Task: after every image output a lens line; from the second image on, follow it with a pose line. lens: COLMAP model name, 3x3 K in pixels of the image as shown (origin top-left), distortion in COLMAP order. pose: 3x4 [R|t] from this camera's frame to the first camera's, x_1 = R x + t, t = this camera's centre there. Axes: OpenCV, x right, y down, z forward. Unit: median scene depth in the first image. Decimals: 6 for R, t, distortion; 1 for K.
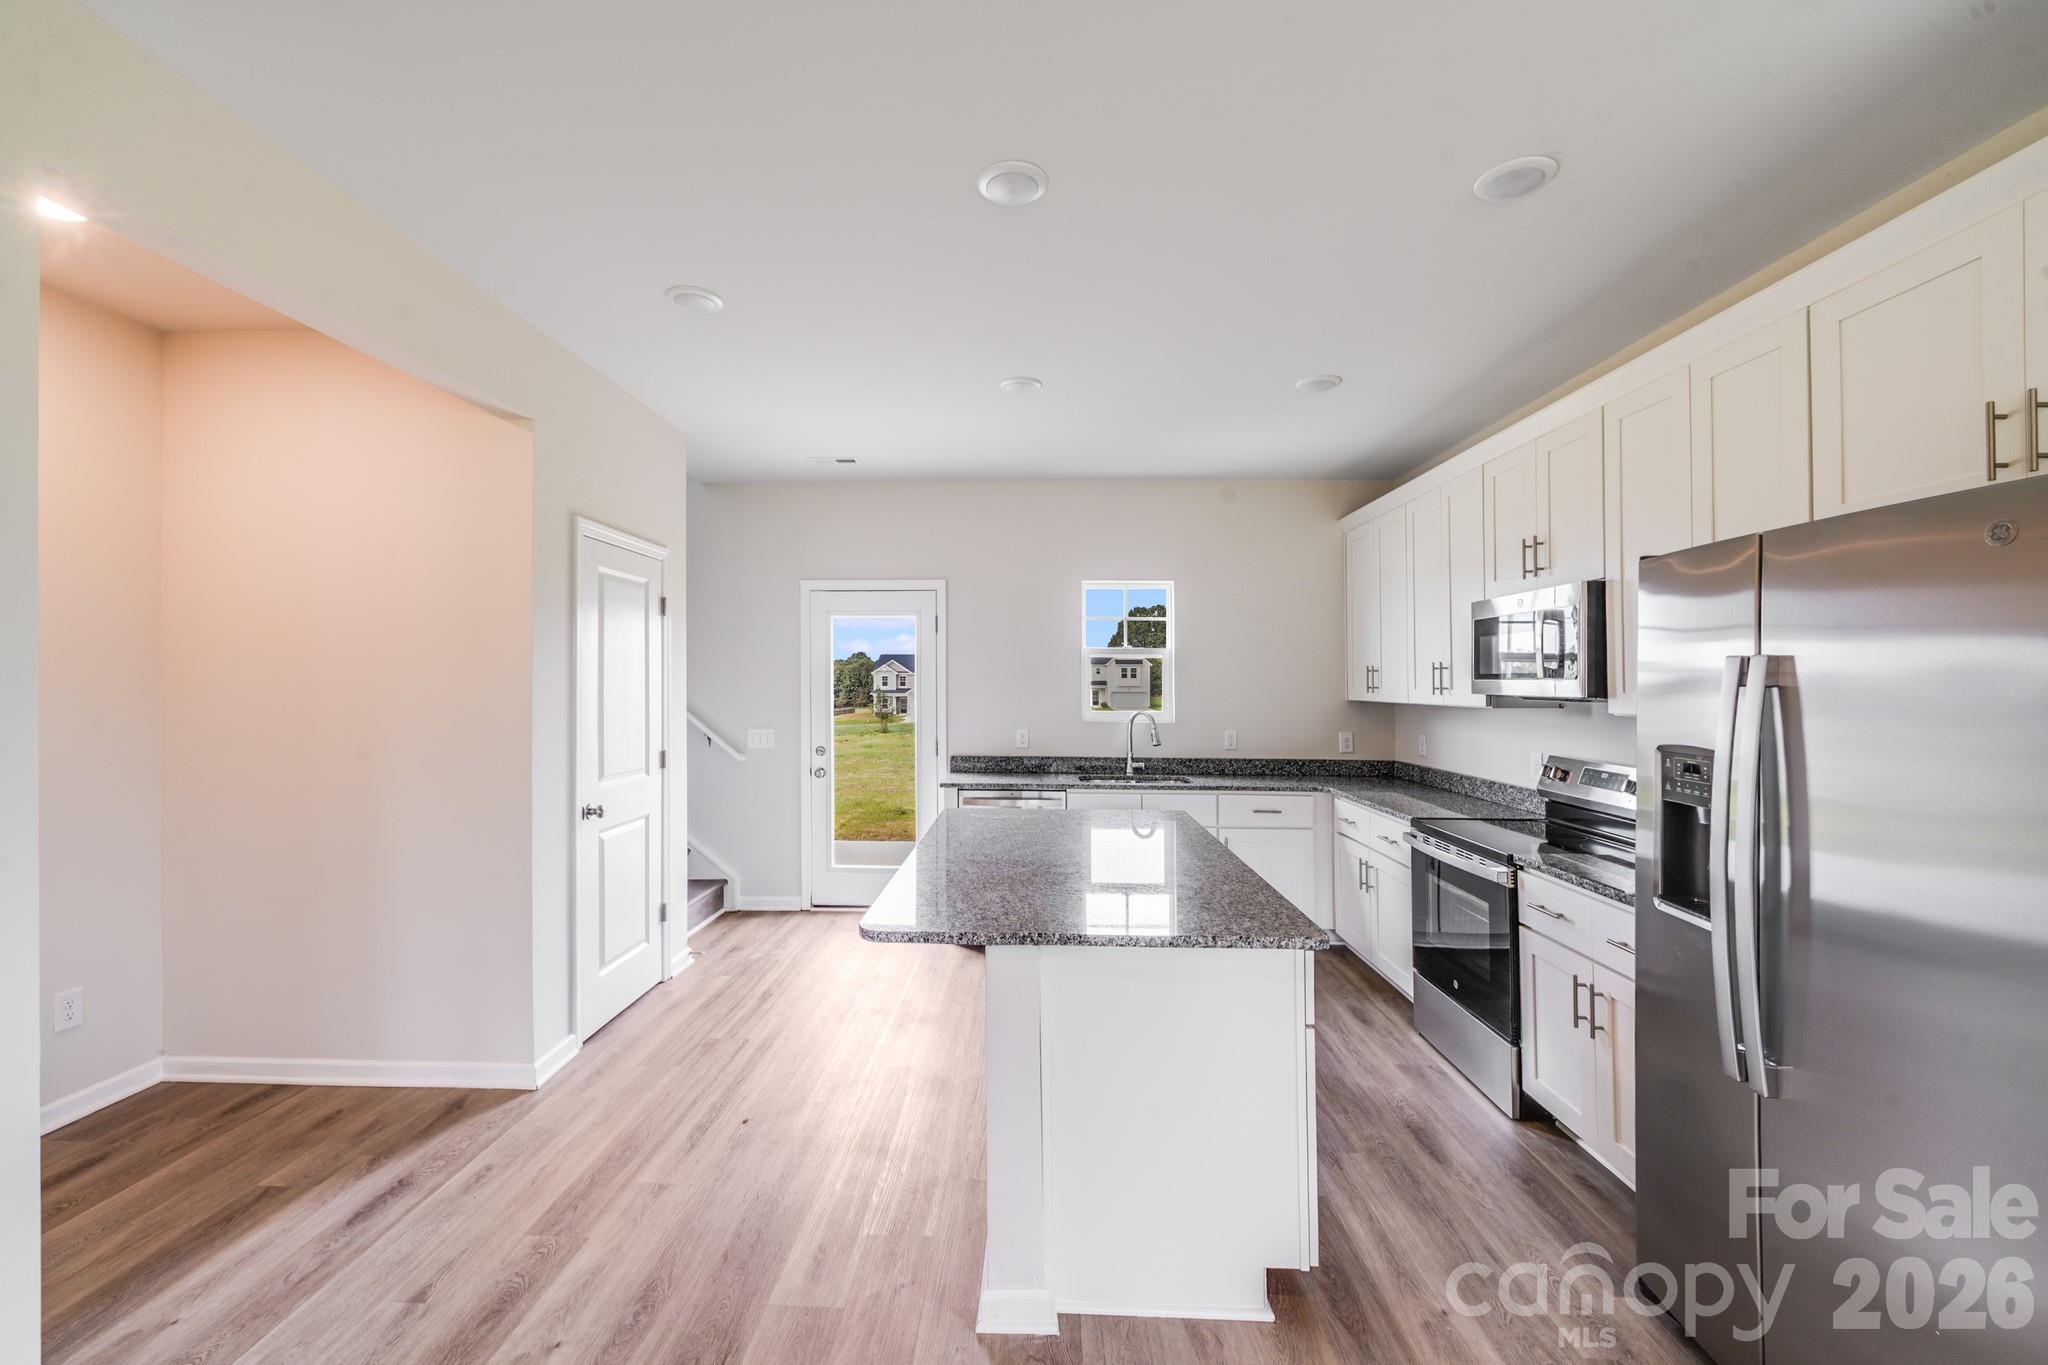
lens RADIAL K [[834.2, 0, 1010.8], [0, 834.2, 684.0], [0, 0, 1]] dist [-0.008326, -0.000569]
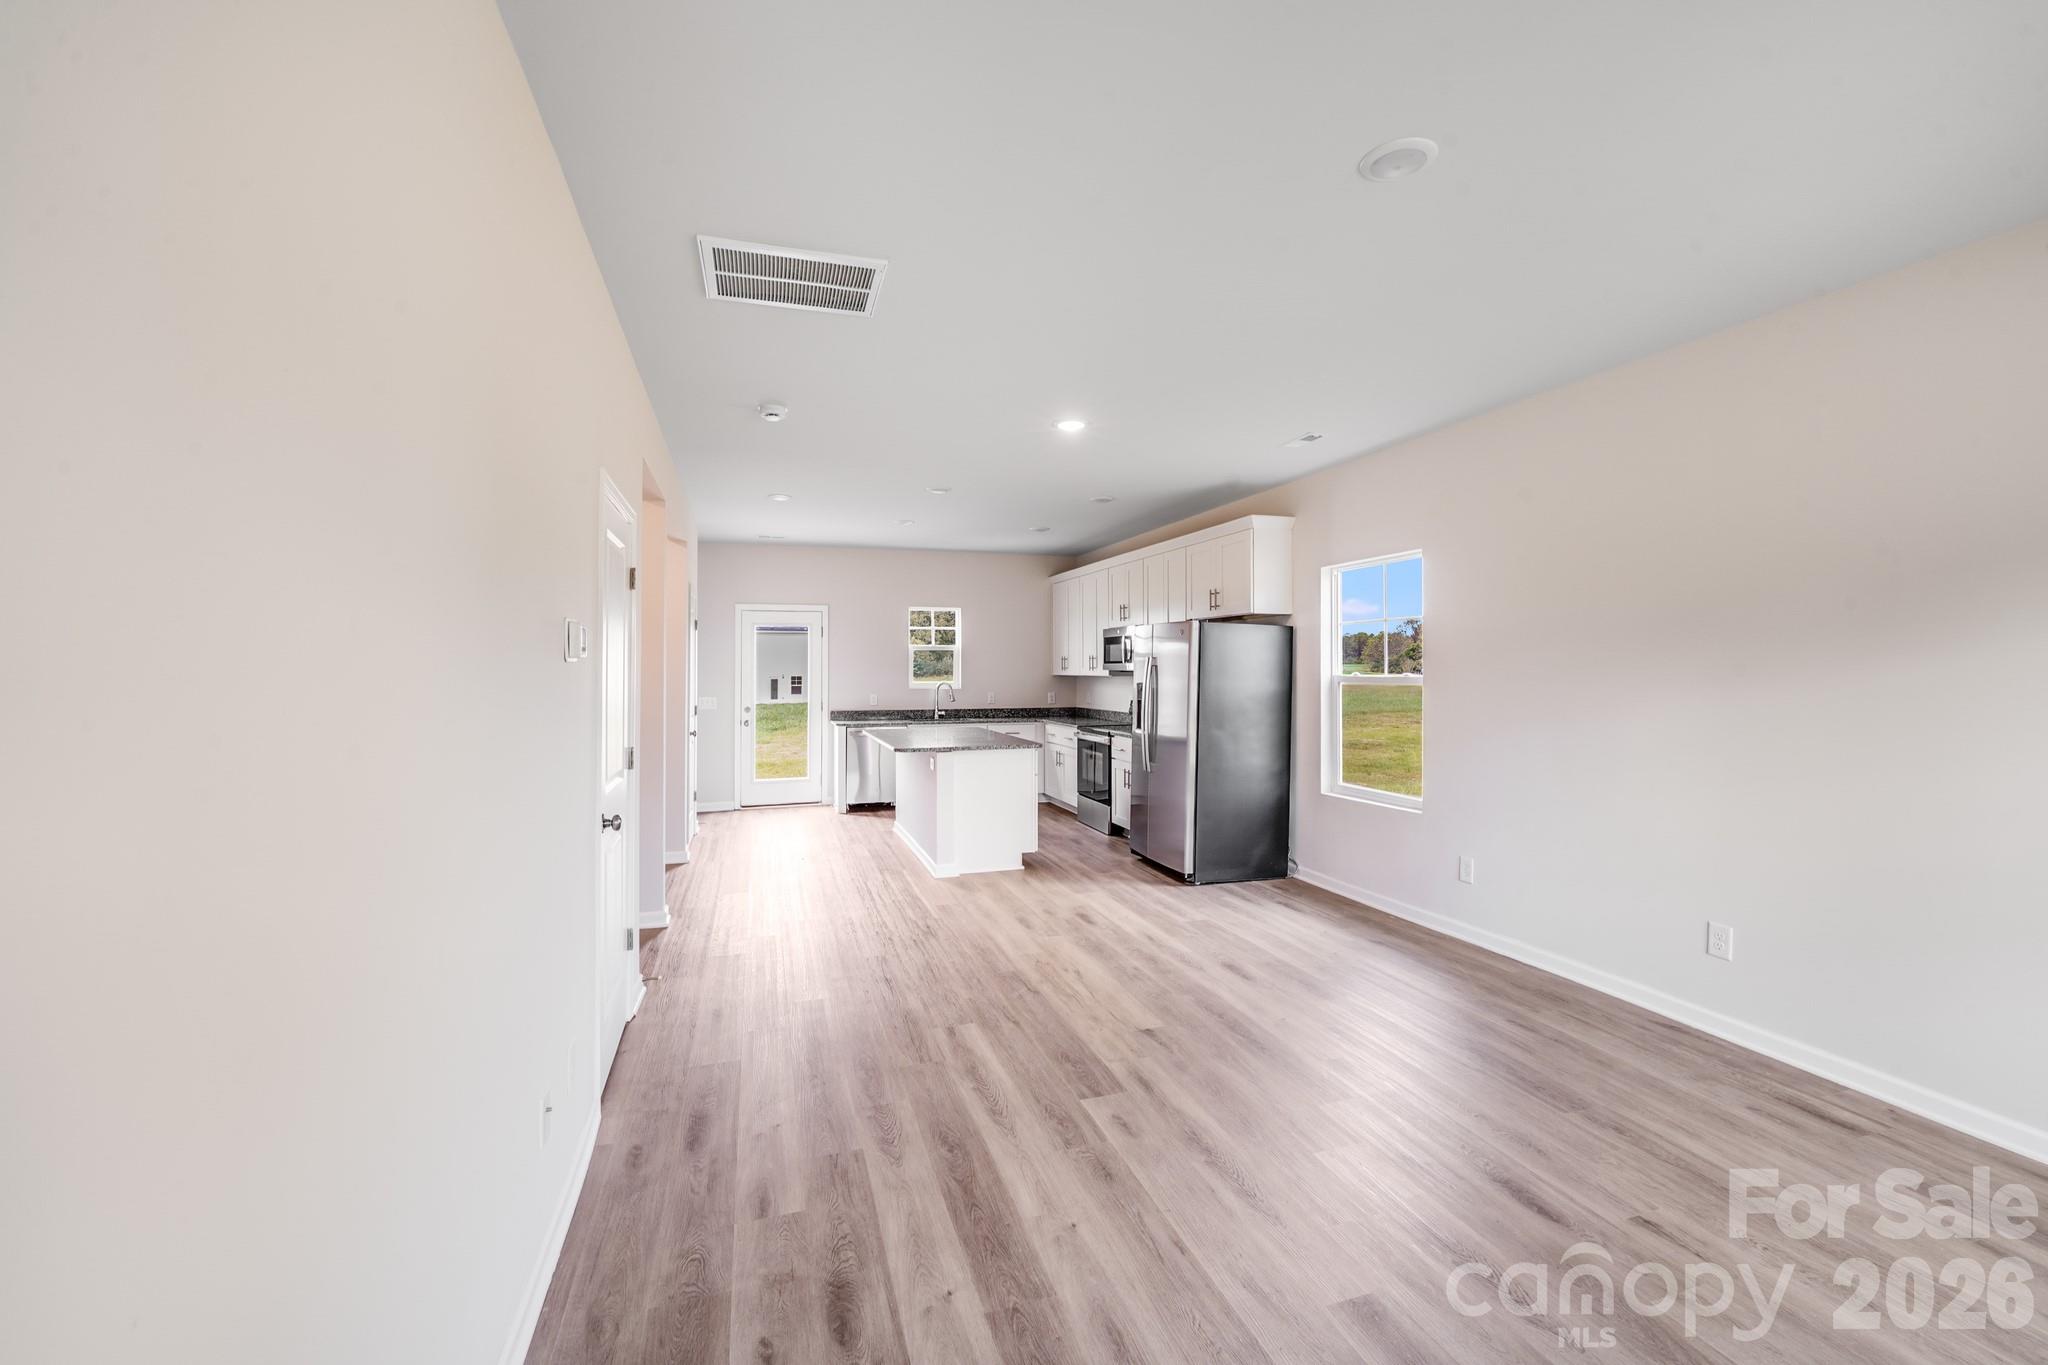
lens RADIAL K [[834.2, 0, 1043.1], [0, 834.2, 663.0], [0, 0, 1]] dist [-0.008326, -0.000569]
pose [[0.936301, -0.003893, 0.351176, -0.299465], [0.006143, 0.999967, -0.005293, 0.002695], [-0.351144, 0.007114, 0.936295, -0.820908]]
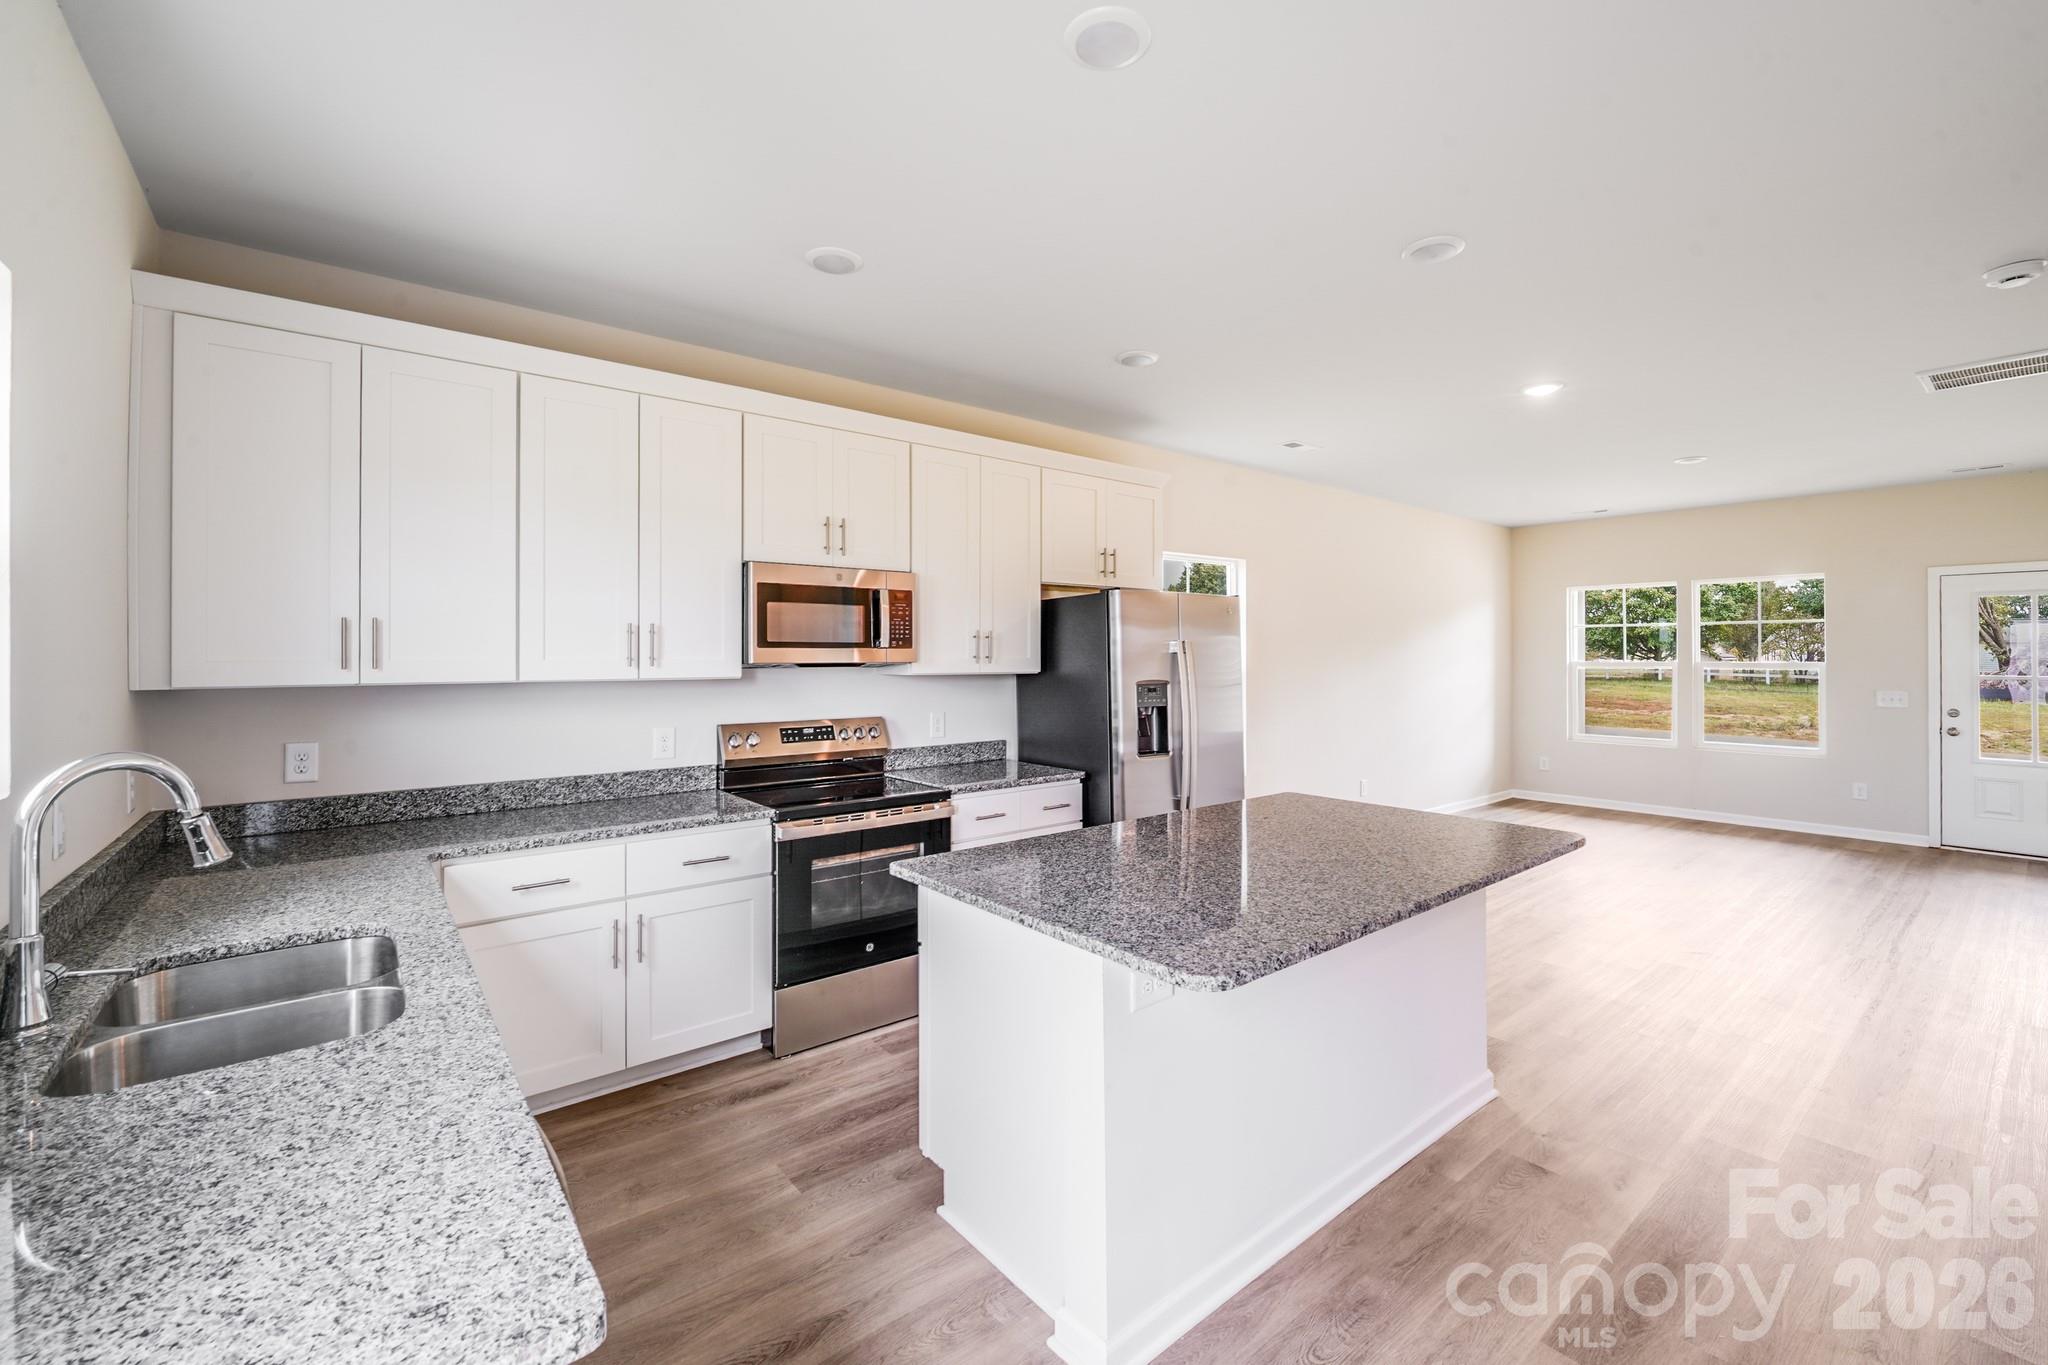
lens RADIAL K [[834.2, 0, 1037.3], [0, 834.2, 640.0], [0, 0, 1]] dist [-0.008326, -0.000569]
pose [[-0.660643, 0.006932, 0.750669, -0.254901], [-0.002965, 0.999925, -0.011844, -0.002347], [-0.750695, -0.010050, -0.660573, 1.058157]]
